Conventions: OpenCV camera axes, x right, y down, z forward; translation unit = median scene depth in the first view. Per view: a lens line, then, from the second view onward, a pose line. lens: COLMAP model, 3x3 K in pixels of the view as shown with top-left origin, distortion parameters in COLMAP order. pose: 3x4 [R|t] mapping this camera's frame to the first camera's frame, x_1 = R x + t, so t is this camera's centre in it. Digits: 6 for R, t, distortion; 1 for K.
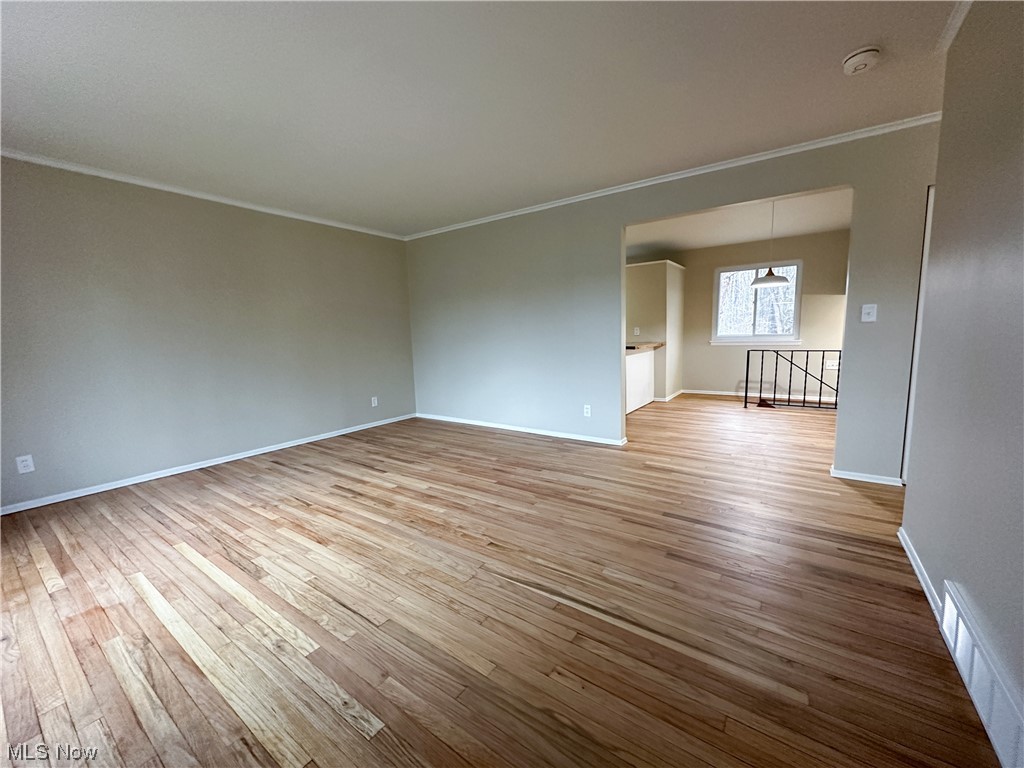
lens RADIAL K [[407.8, 0, 512.5], [0, 407.8, 384.3], [0, 0, 1]] dist [-0.002264, -0.000032]
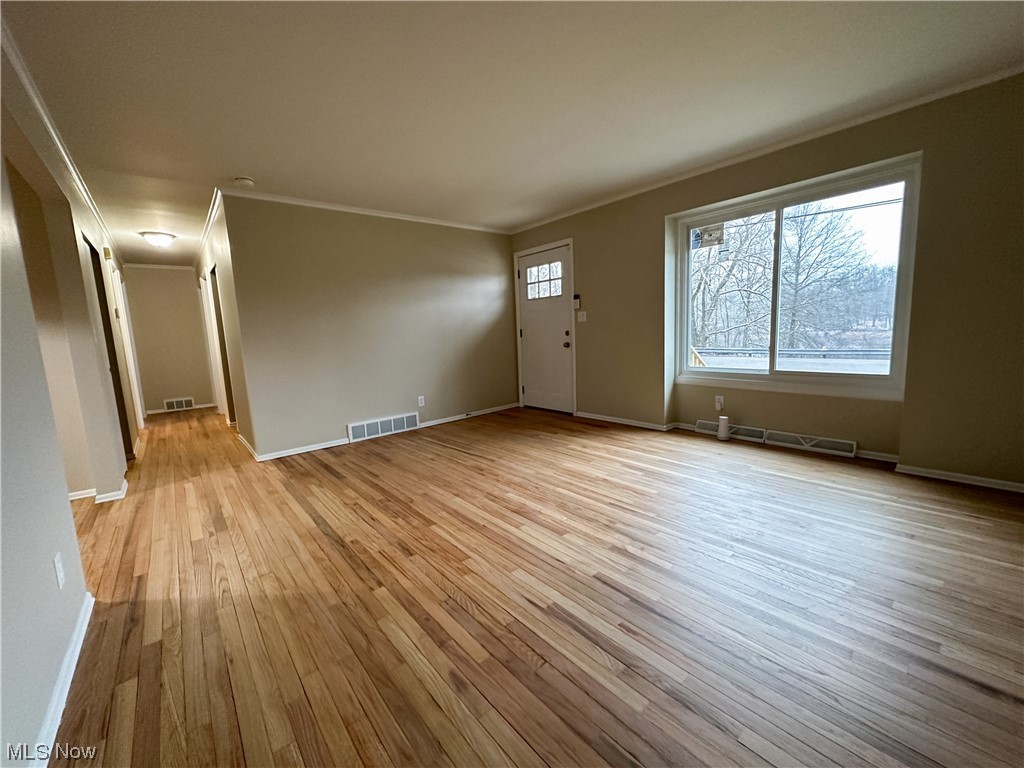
lens RADIAL K [[407.8, 0, 511.1], [0, 407.8, 383.4], [0, 0, 1]] dist [-0.002264, -0.000032]
pose [[-0.965049, 0.039054, 0.259142, -0.423689], [0.105046, 0.963566, 0.245980, -0.201573], [-0.240094, 0.264604, -0.933991, 1.752236]]
